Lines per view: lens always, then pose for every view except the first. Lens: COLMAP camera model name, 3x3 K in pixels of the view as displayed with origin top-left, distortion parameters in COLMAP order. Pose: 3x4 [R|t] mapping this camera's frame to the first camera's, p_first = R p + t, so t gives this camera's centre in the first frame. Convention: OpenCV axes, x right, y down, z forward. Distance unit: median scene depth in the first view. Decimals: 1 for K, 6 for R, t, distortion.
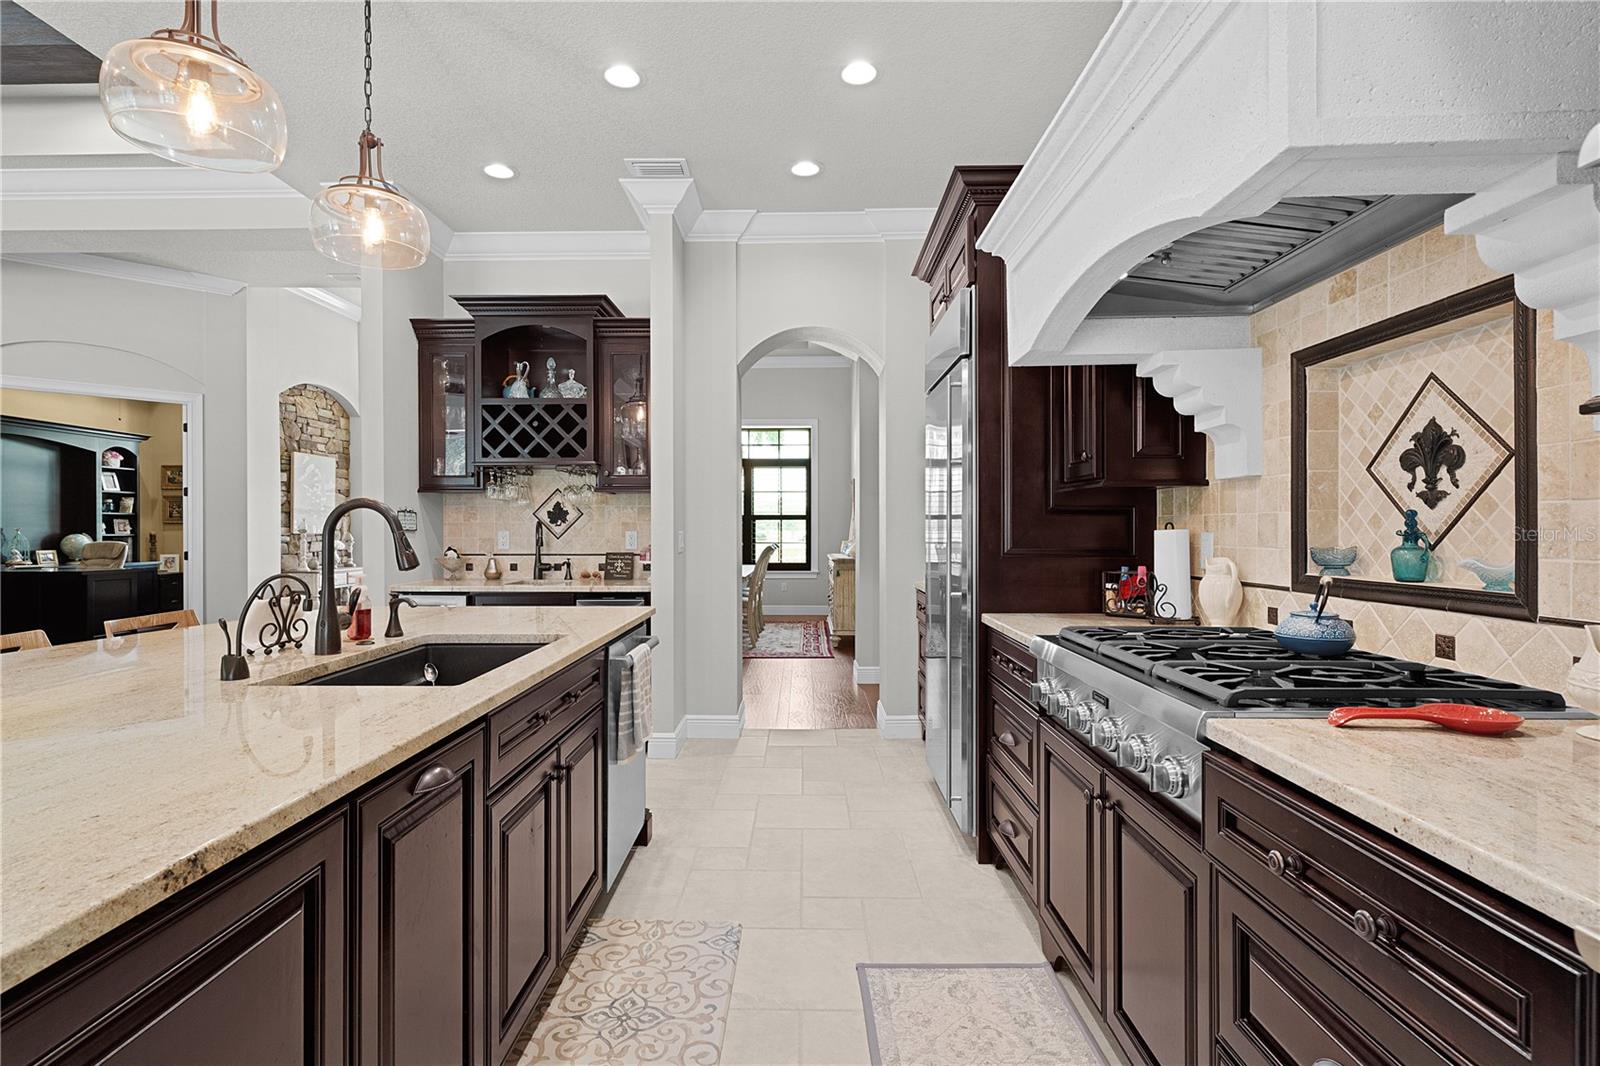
lens RADIAL K [[774.8, 0, 789.5], [0, 774.8, 533.7], [0, 0, 1]] dist [0.001756, -0.000229]
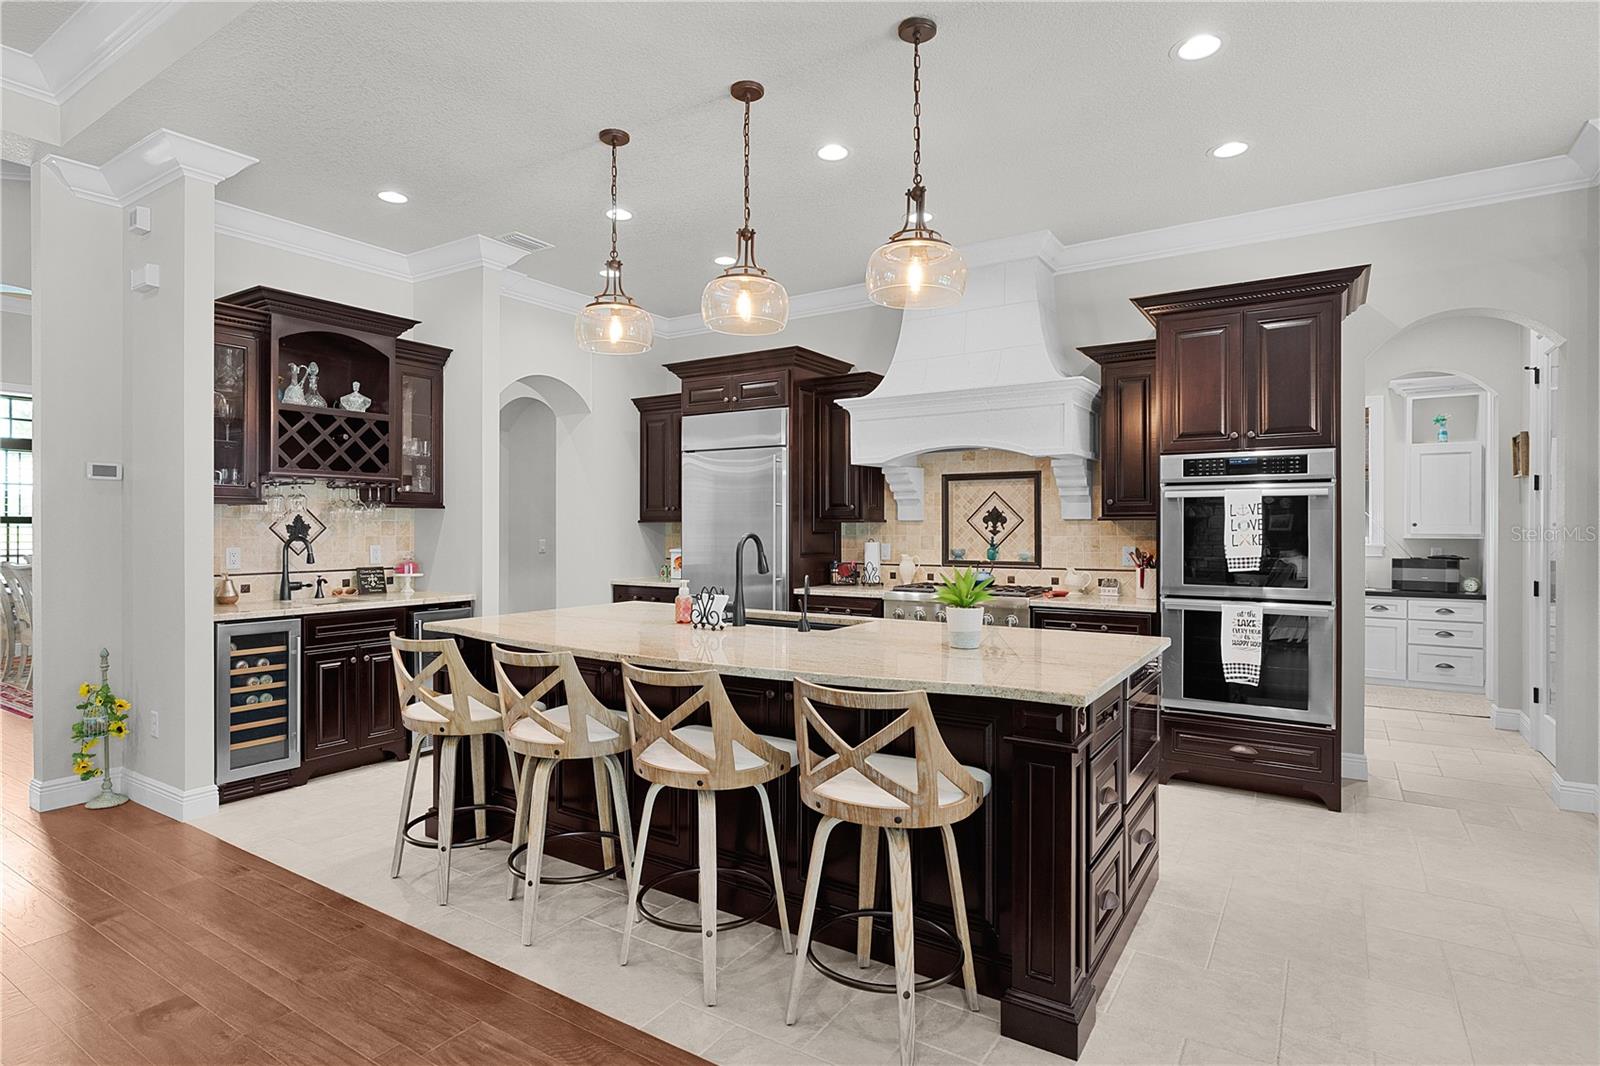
lens RADIAL K [[837.0, 0, 790.9], [0, 837.0, 531.1], [0, 0, 1]] dist [-0.001978, 0.000202]
pose [[0.533173, -0.000441, 0.846006, -0.906124], [0.004992, 0.999984, -0.002625, -0.017774], [-0.845992, 0.005623, 0.533167, -0.027733]]
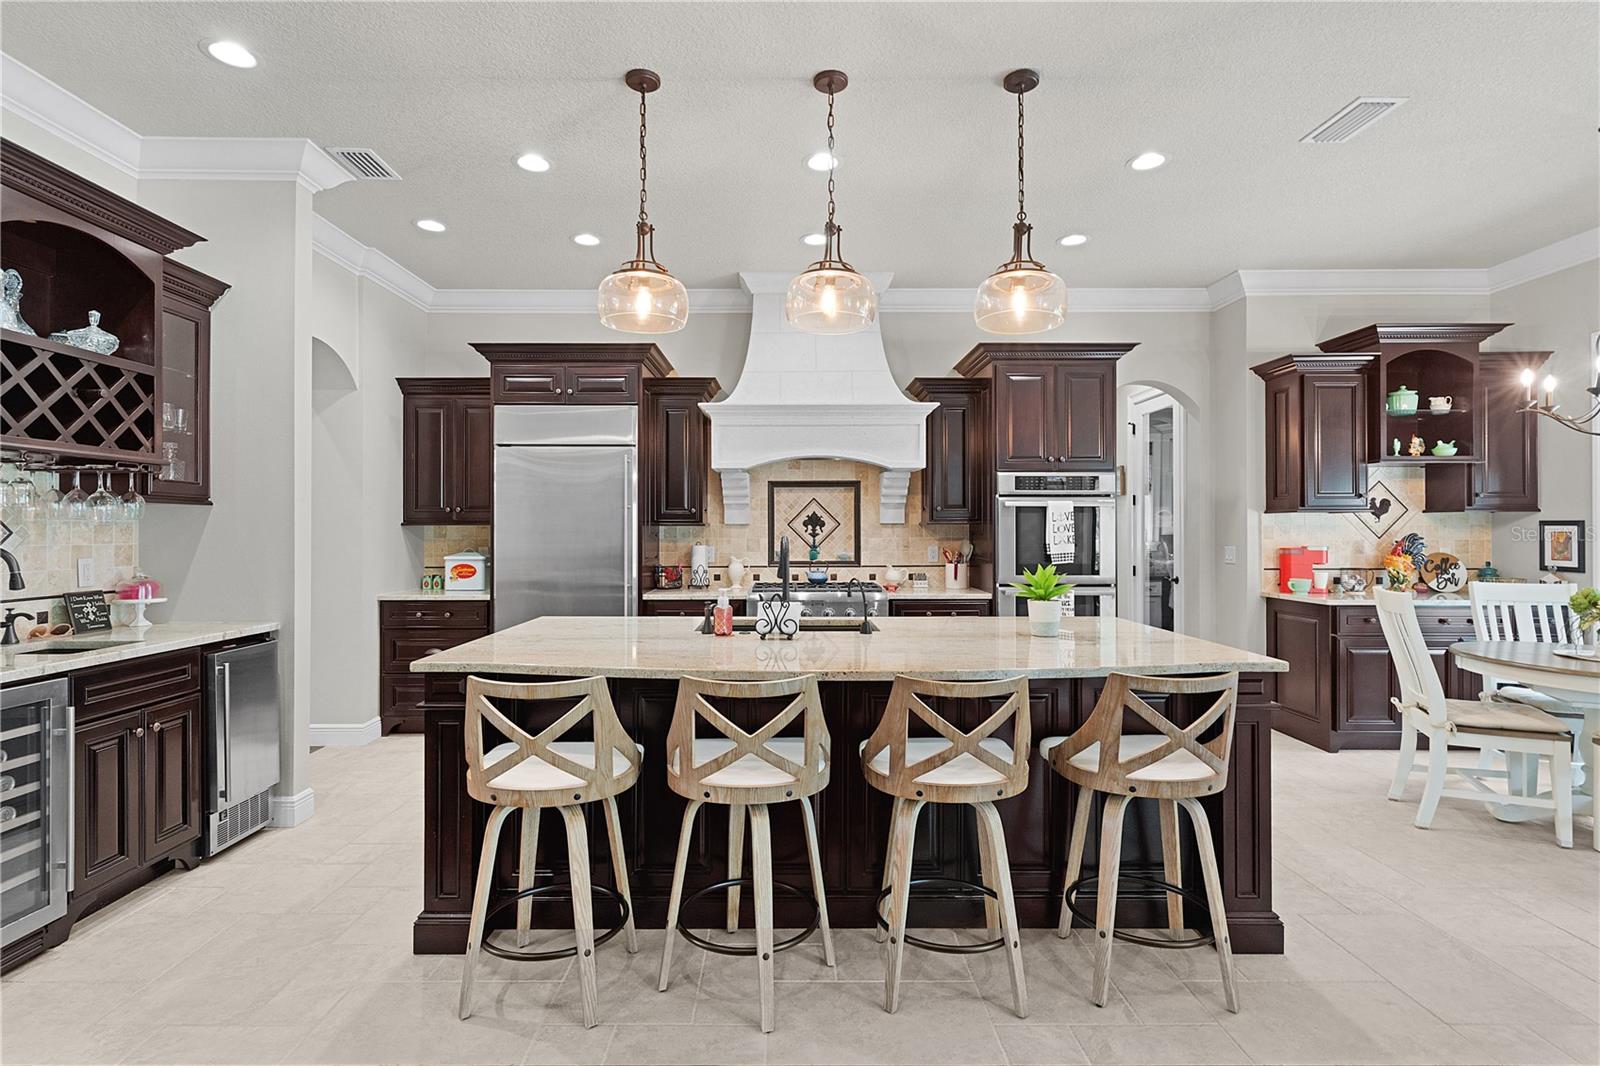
lens RADIAL K [[773.4, 0, 792.8], [0, 773.4, 529.1], [0, 0, 1]] dist [0.000773, -0.000204]
pose [[-0.024105, 0.005483, 0.999694, -0.963563], [0.009937, 0.999937, -0.005244, -0.021143], [-0.999660, 0.009808, -0.024158, 0.447927]]
